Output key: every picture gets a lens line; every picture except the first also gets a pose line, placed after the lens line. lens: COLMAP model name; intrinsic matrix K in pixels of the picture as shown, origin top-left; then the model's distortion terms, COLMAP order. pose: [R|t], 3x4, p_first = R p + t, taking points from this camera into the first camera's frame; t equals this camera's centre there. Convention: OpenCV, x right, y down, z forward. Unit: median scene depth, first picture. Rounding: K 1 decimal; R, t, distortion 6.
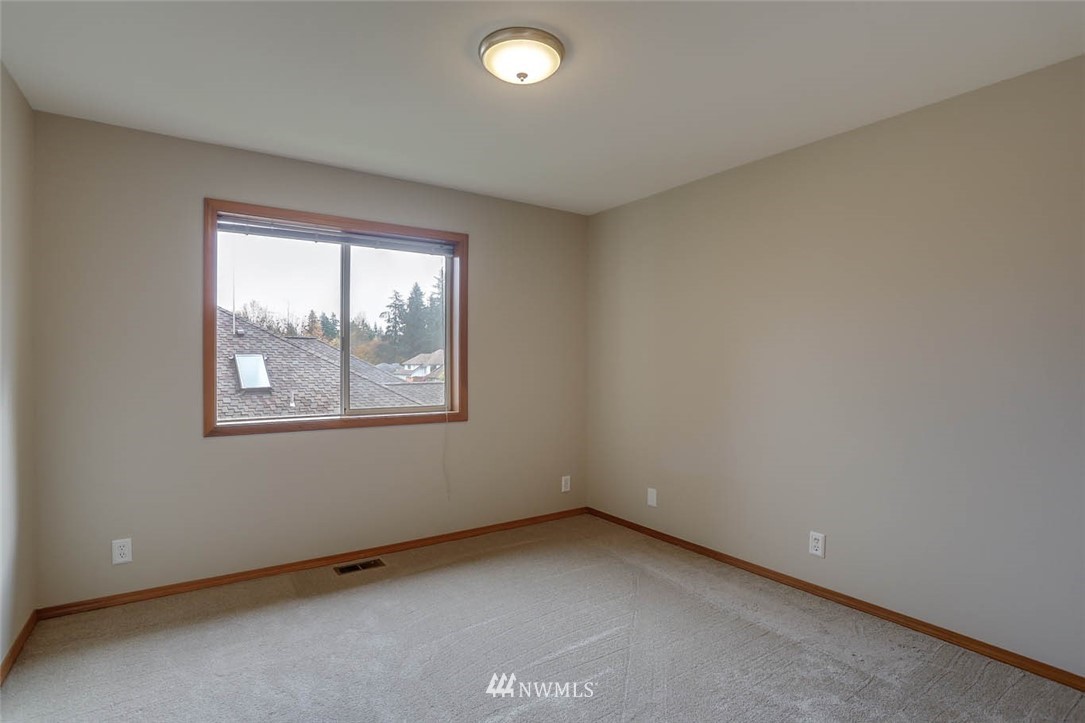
lens RADIAL K [[522.5, 0, 568.7], [0, 522.5, 360.7], [0, 0, 1]] dist [-0.031578, 0.001407]
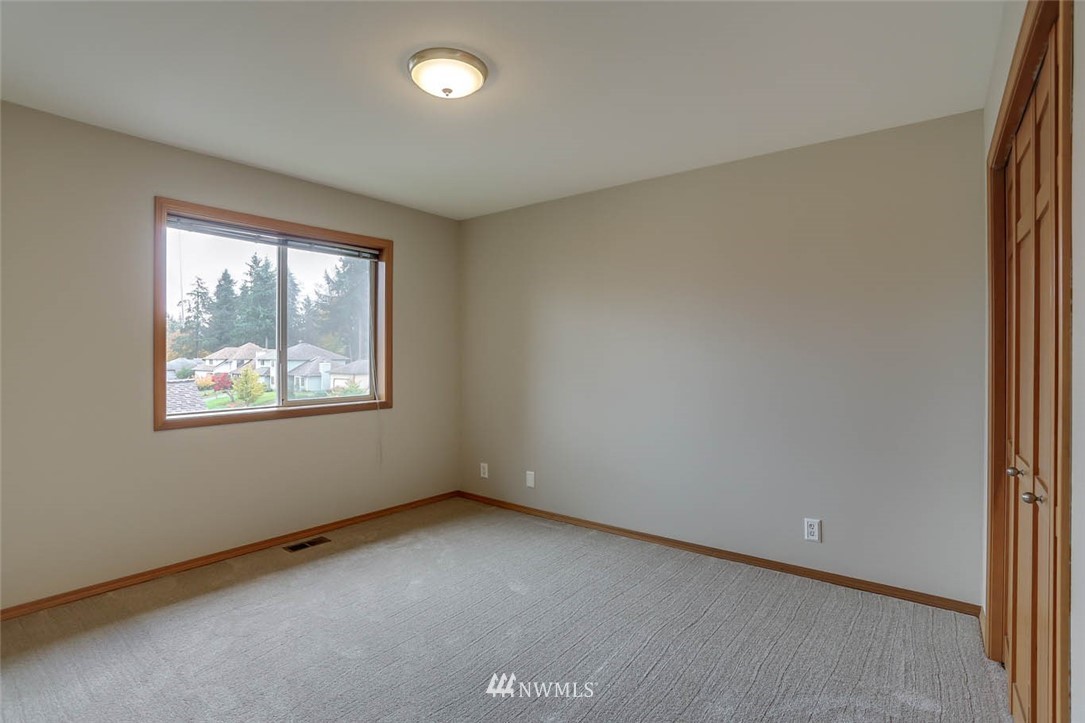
lens RADIAL K [[522.5, 0, 540.8], [0, 522.5, 356.5], [0, 0, 1]] dist [-0.031578, 0.001407]
pose [[0.958155, -0.006138, 0.286184, -0.204834], [0.004725, 0.999973, 0.005629, -0.001051], [-0.286210, -0.004042, 0.958158, -0.153631]]
